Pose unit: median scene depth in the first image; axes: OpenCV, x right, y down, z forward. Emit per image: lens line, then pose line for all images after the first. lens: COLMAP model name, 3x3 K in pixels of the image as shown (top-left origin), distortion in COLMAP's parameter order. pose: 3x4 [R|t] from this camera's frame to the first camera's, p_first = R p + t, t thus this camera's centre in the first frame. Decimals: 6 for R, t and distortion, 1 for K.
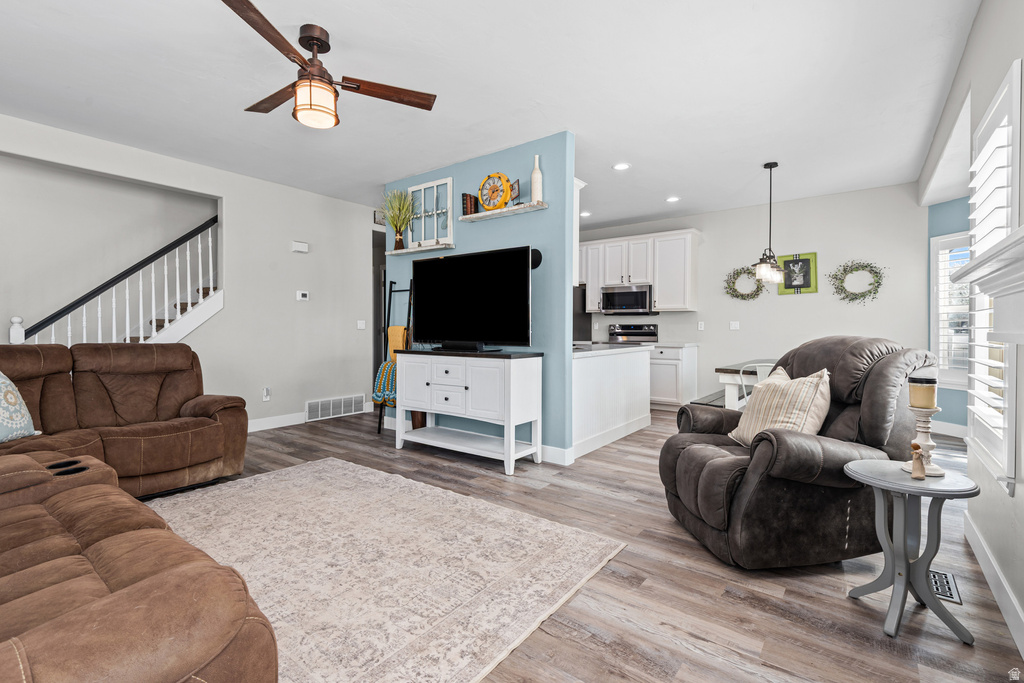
lens RADIAL K [[467.4, 0, 503.3], [0, 467.4, 330.7], [0, 0, 1]] dist [0.015738, -0.003956]
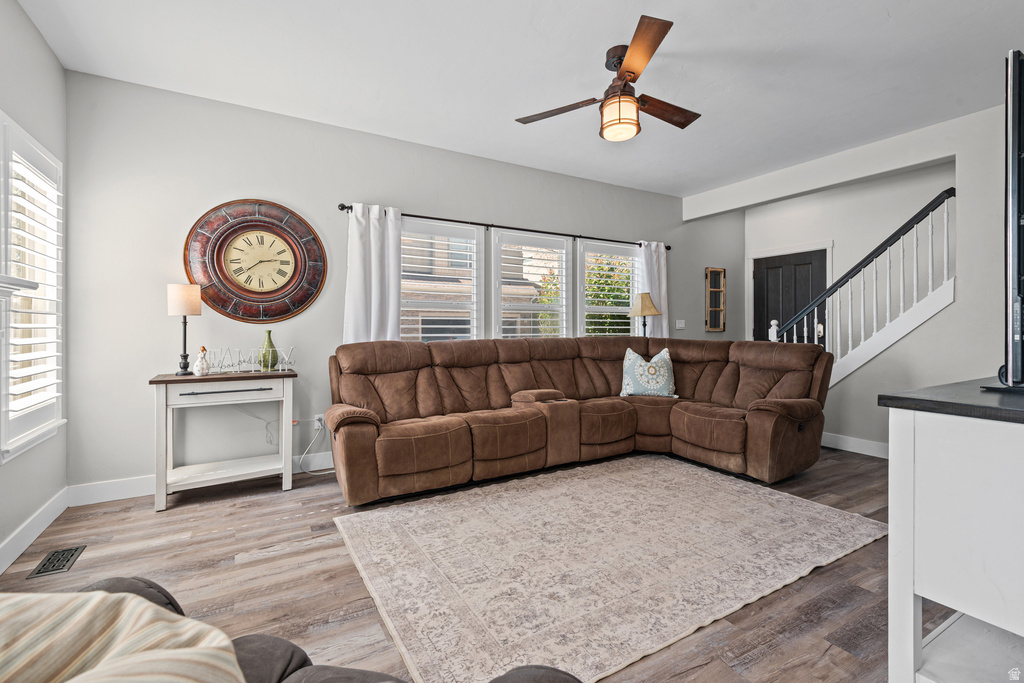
lens RADIAL K [[467.4, 0, 526.4], [0, 467.4, 319.1], [0, 0, 1]] dist [0.015738, -0.003956]
pose [[-0.360625, -0.020884, -0.932477, 0.651689], [-0.005535, 0.999780, -0.020251, -0.002988], [0.932695, -0.002141, -0.360661, 1.145206]]
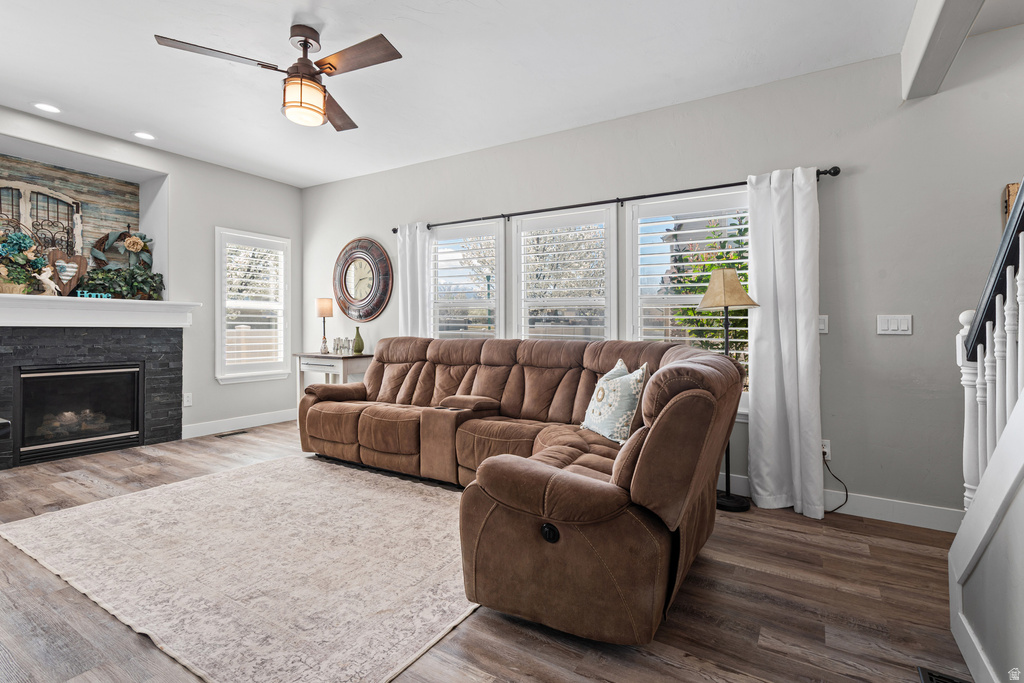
lens RADIAL K [[494.9, 0, 512.2], [0, 494.9, 312.2], [0, 0, 1]] dist [0.015650, -0.001790]
pose [[-0.995238, -0.016416, -0.096084, -0.703922], [-0.014117, 0.999599, -0.024554, -0.011973], [0.096448, -0.023080, -0.995070, 2.032685]]
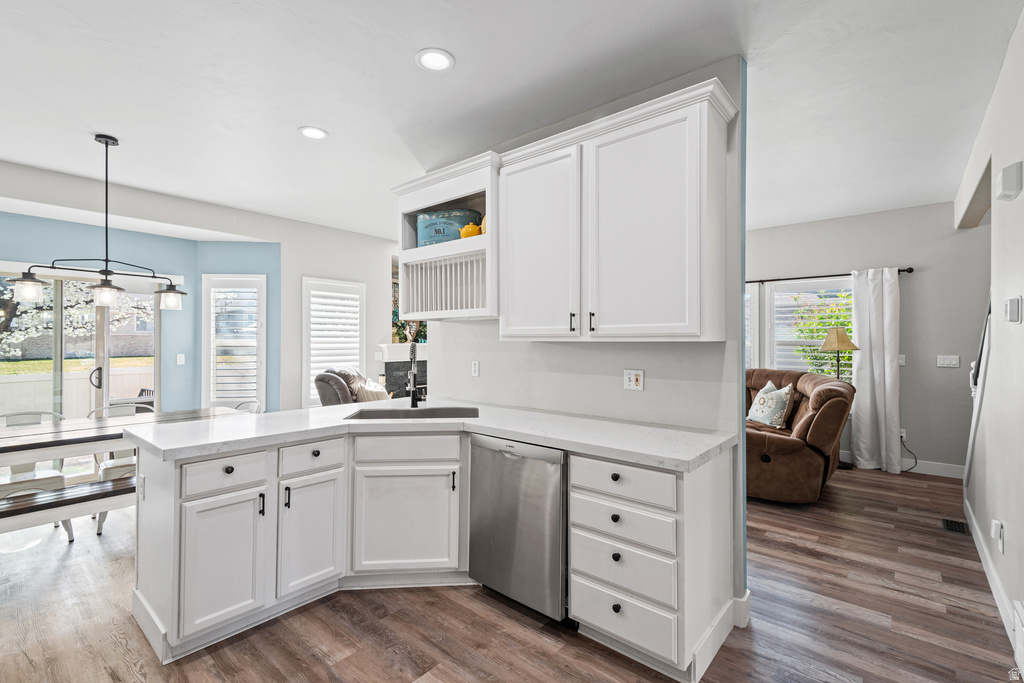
lens RADIAL K [[467.4, 0, 510.8], [0, 467.4, 342.3], [0, 0, 1]] dist [0.015738, -0.003956]
pose [[-0.998655, -0.002987, 0.051752, -0.128267], [-0.002528, 0.999957, 0.008931, -0.103059], [-0.051777, 0.008788, -0.998620, 2.835362]]
